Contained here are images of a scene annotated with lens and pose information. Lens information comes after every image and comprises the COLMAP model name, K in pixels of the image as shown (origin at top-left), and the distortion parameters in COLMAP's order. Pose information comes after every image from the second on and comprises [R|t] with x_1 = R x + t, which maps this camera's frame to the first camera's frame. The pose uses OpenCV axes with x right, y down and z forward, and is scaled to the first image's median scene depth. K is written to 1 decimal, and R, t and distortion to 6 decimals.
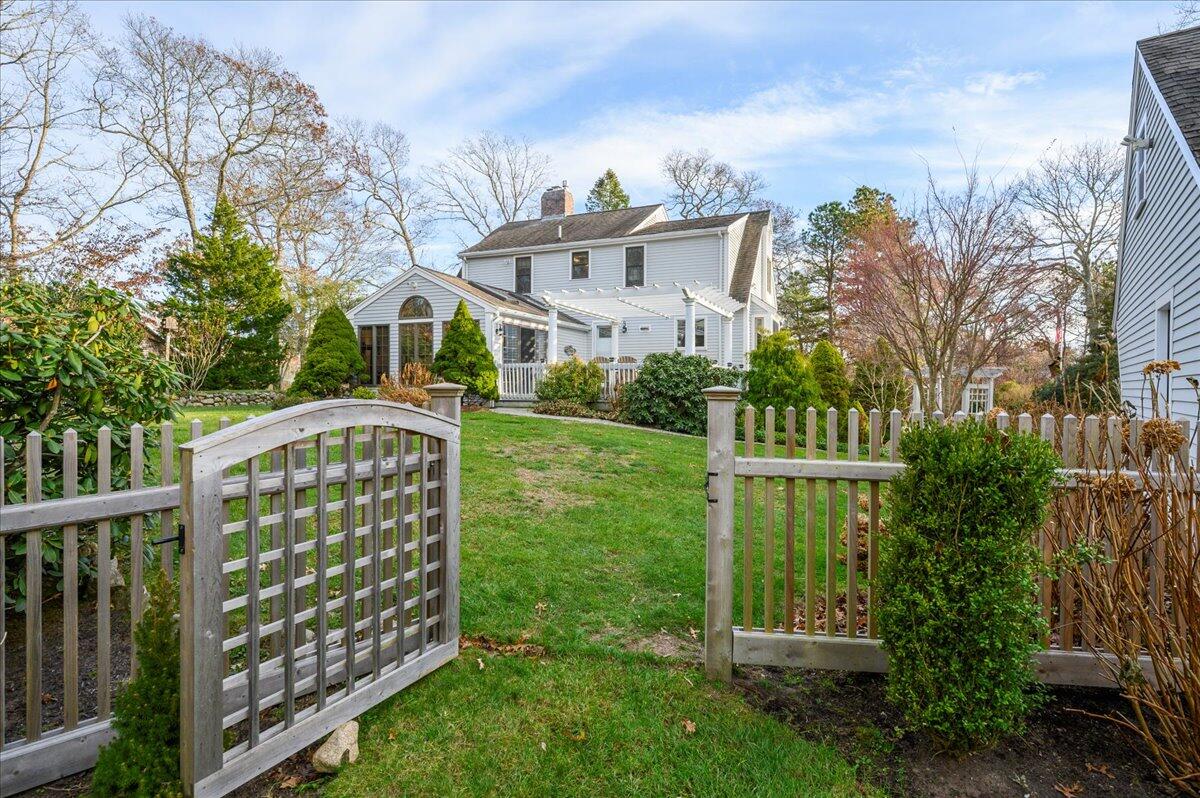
lens RADIAL K [[611.6, 0, 598.5], [0, 611.6, 378.3], [0, 0, 1]] dist [-0.002269, -0.000281]
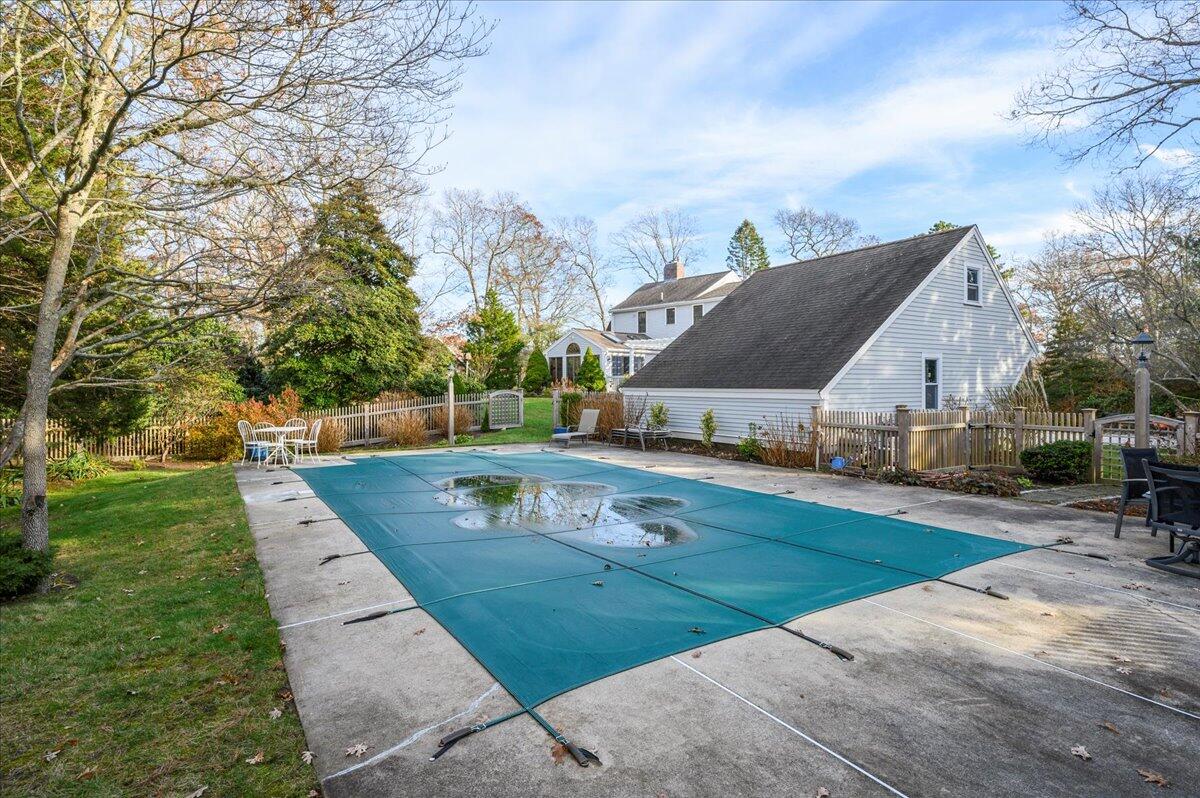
lens RADIAL K [[611.6, 0, 598.5], [0, 611.6, 378.3], [0, 0, 1]] dist [-0.002269, -0.000281]
pose [[0.929571, -0.010942, -0.368481, 0.395416], [0.010782, 0.999939, -0.002493, -0.008420], [0.368486, -0.001655, 0.929632, -0.644448]]
